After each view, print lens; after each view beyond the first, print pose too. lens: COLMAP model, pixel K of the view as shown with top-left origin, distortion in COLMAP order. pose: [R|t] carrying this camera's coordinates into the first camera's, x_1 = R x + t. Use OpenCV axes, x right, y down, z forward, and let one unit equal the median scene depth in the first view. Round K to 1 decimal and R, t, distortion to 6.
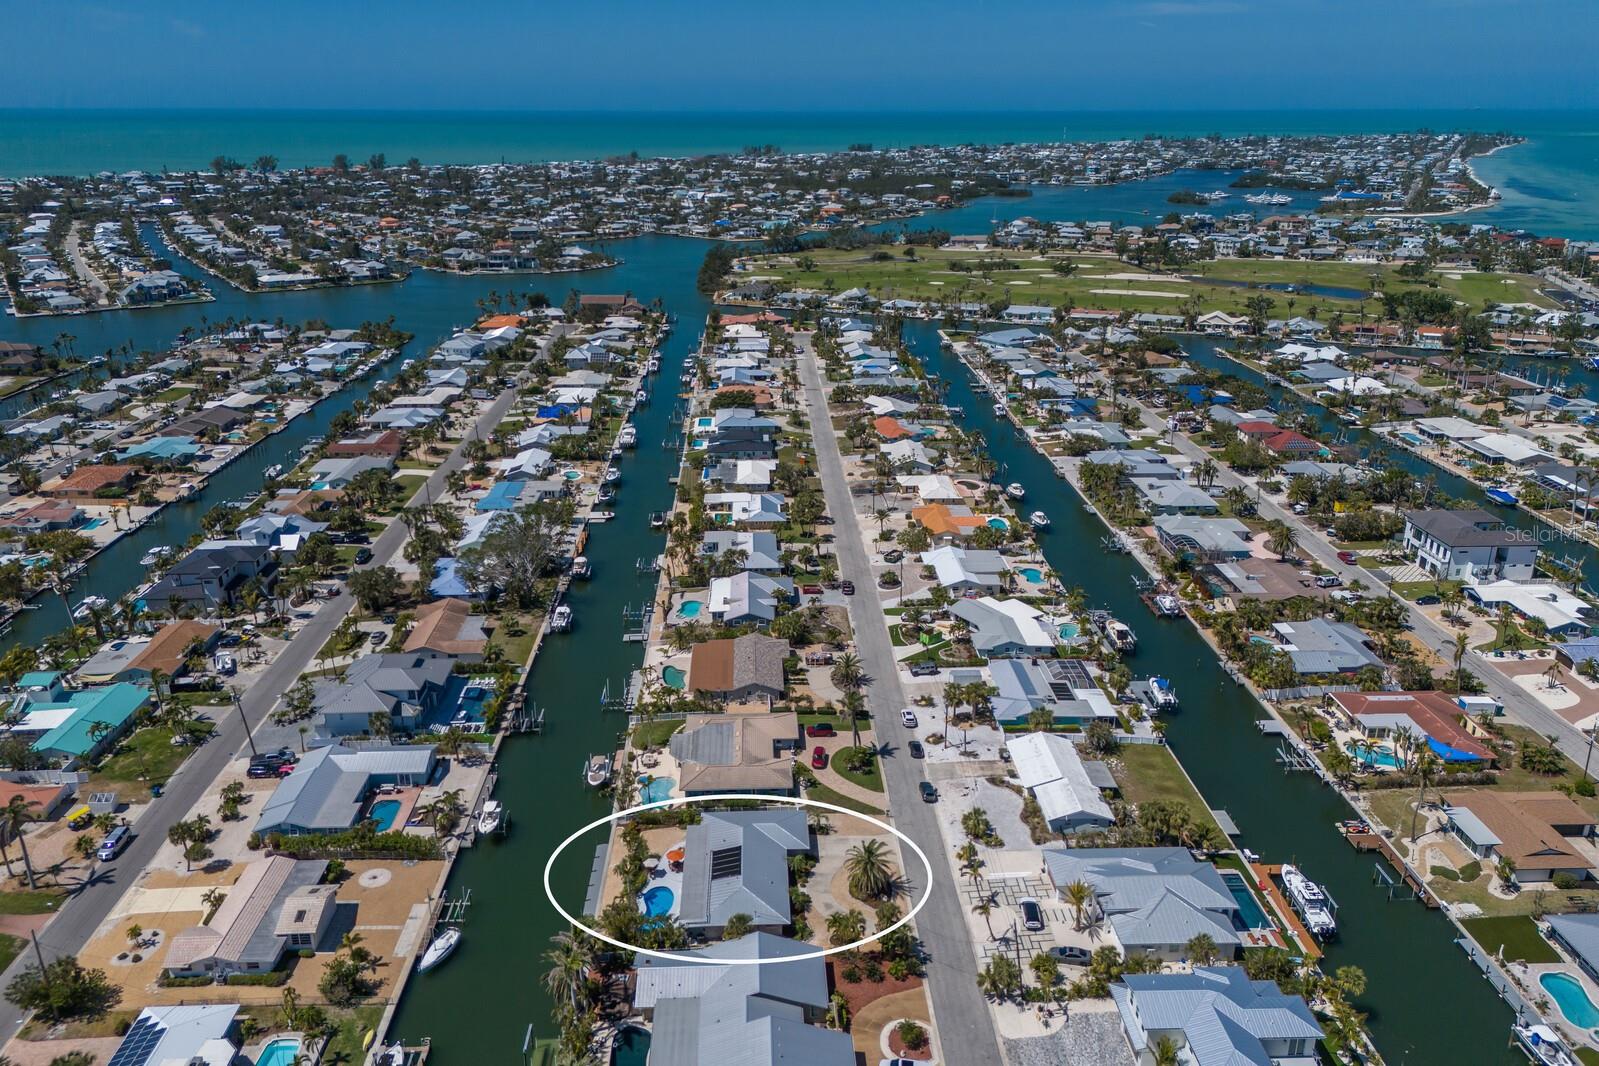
lens RADIAL K [[1165.7, 0, 790.1], [0, 1165.7, 543.3], [0, 0, 1]] dist [0.102175, -0.125406]
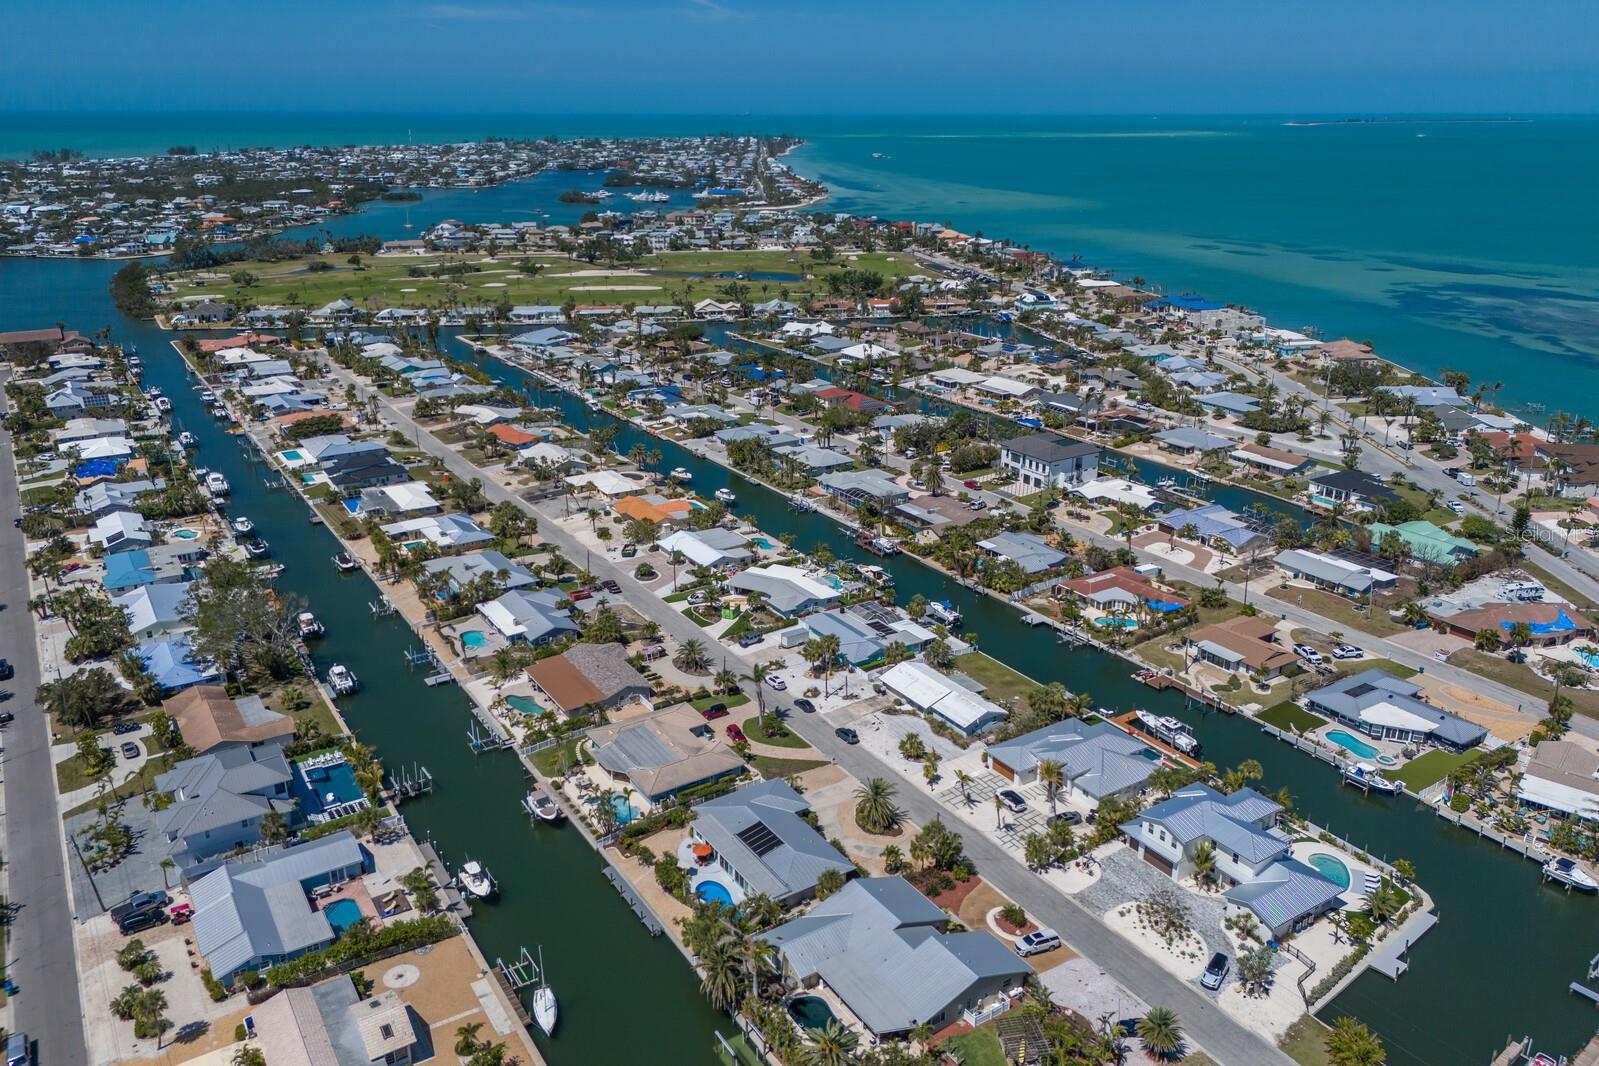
lens RADIAL K [[1165.7, 0, 790.1], [0, 1165.7, 543.3], [0, 0, 1]] dist [0.102175, -0.125406]
pose [[0.861561, -0.175339, 0.476412, -0.278477], [0.176231, 0.983399, 0.043229, -0.014318], [-0.476083, 0.046714, 0.878159, 0.038662]]
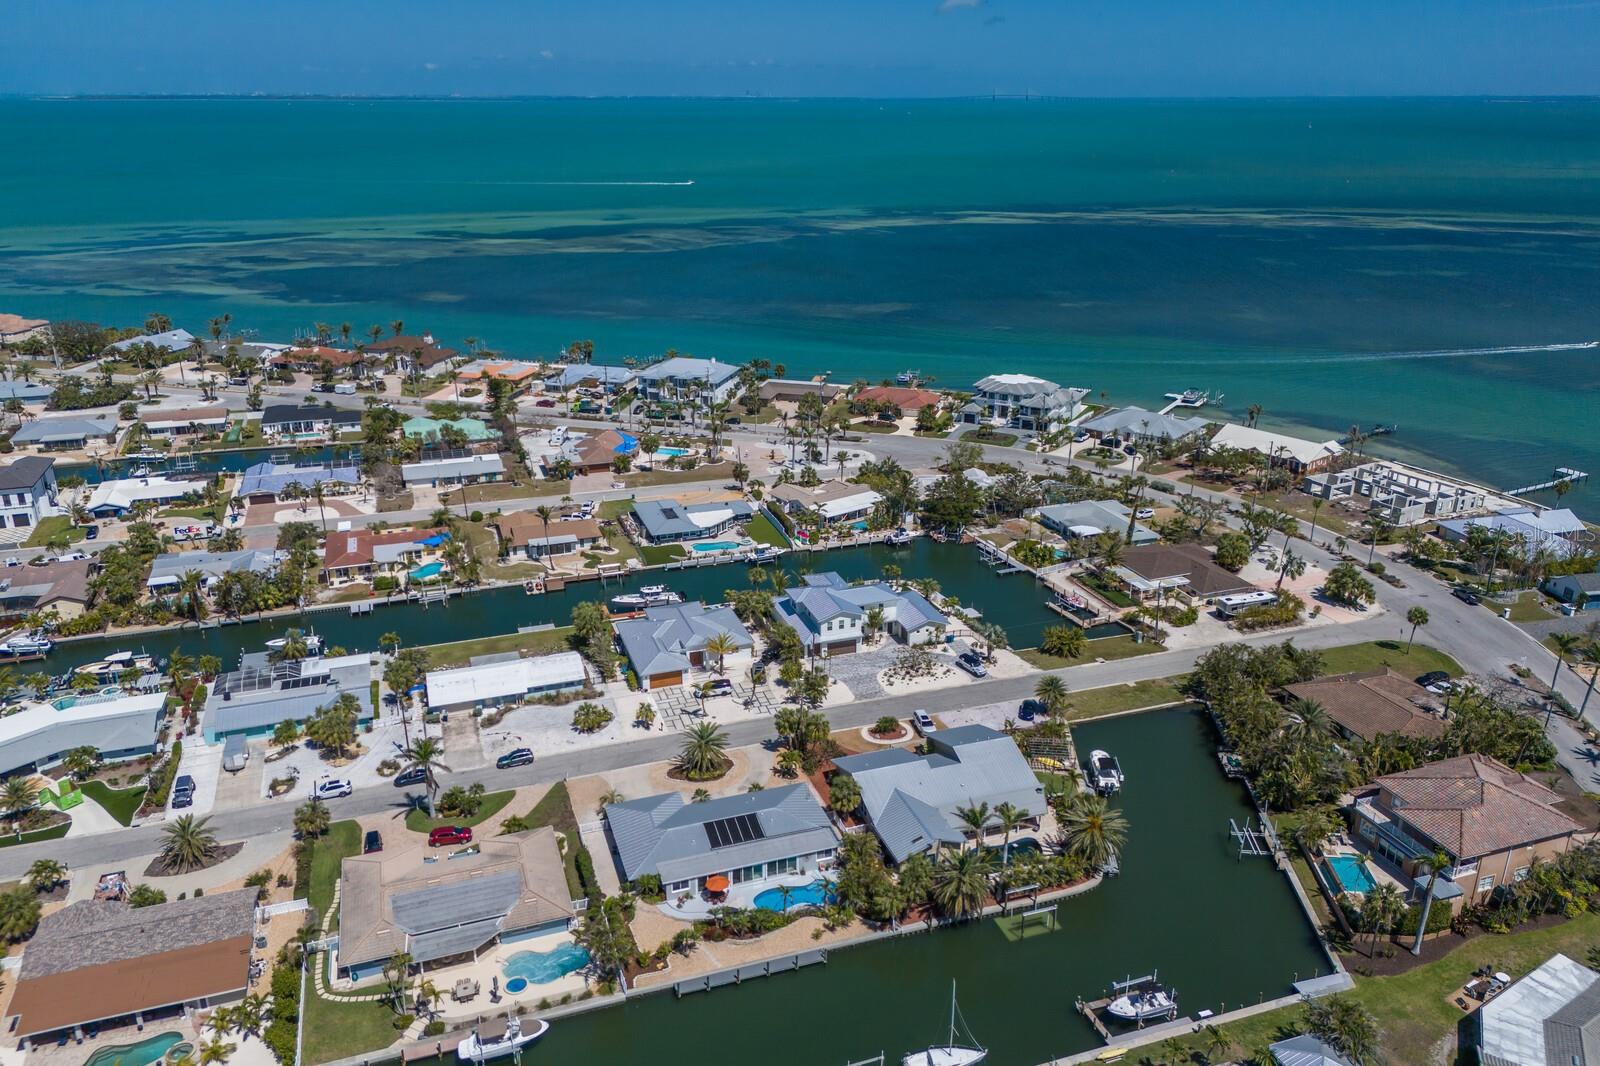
lens RADIAL K [[1166.4, 0, 790.5], [0, 1166.4, 543.4], [0, 0, 1]] dist [0.102175, -0.125406]
pose [[-0.283988, -0.343413, 0.895219, -0.451580], [0.331618, 0.840863, 0.427760, -0.156100], [-0.899656, 0.418350, -0.124913, 0.570722]]
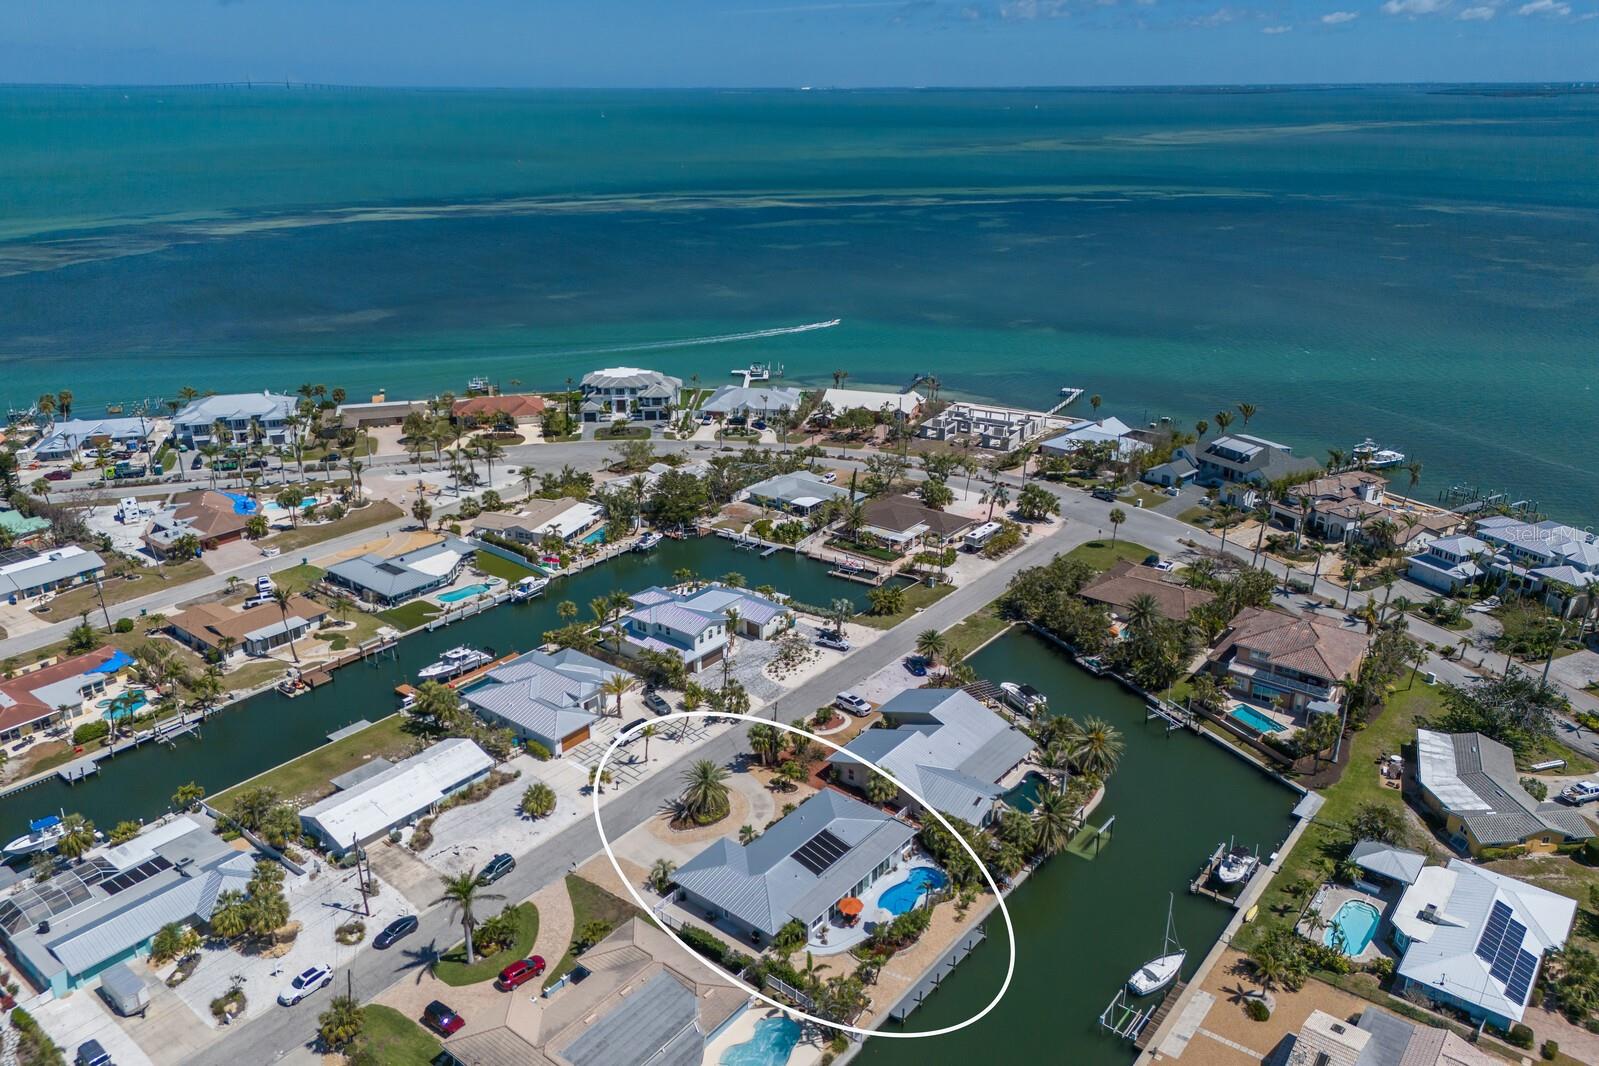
lens RADIAL K [[1165.7, 0, 790.1], [0, 1165.7, 543.3], [0, 0, 1]] dist [0.102175, -0.125406]
pose [[-0.755557, -0.238537, 0.610110, -0.291447], [0.227888, 0.777467, 0.586185, -0.234548], [-0.614167, 0.581933, -0.533060, 0.776461]]
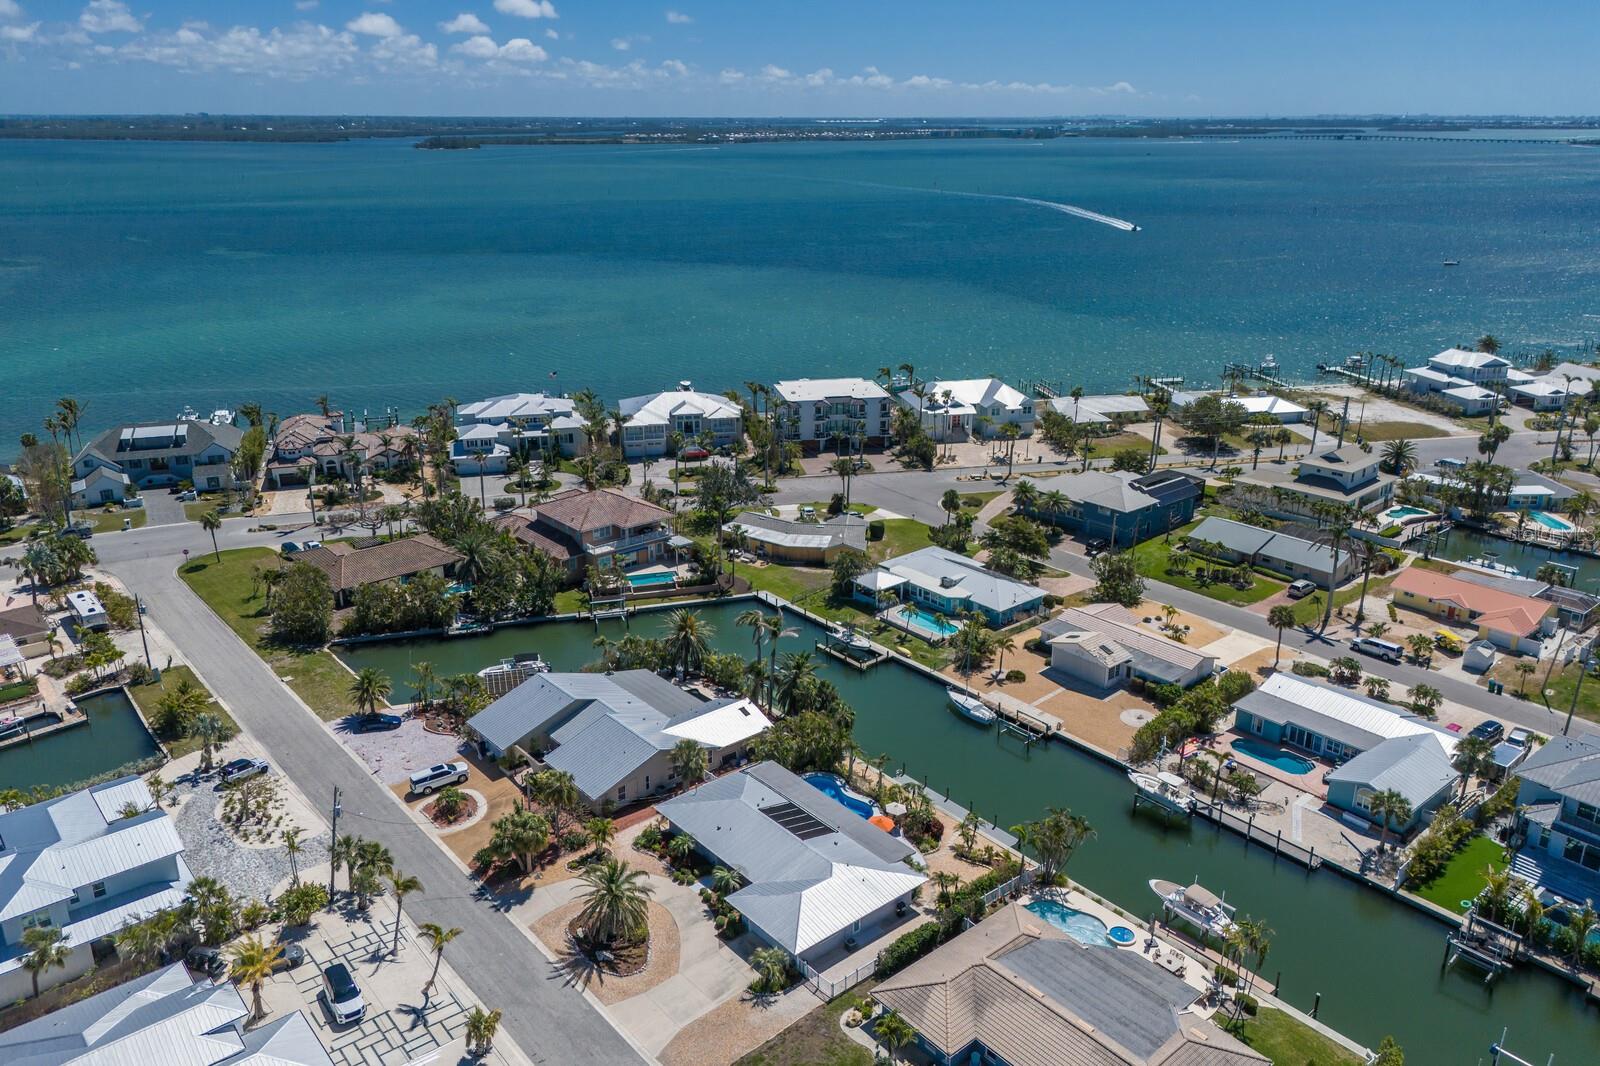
lens RADIAL K [[1166.4, 0, 790.5], [0, 1166.4, 543.4], [0, 0, 1]] dist [0.102175, -0.125406]
pose [[-0.786339, 0.209835, -0.581068, 0.182504], [-0.215409, 0.788403, 0.576212, -0.153250], [0.579025, 0.578265, -0.574752, 0.758760]]
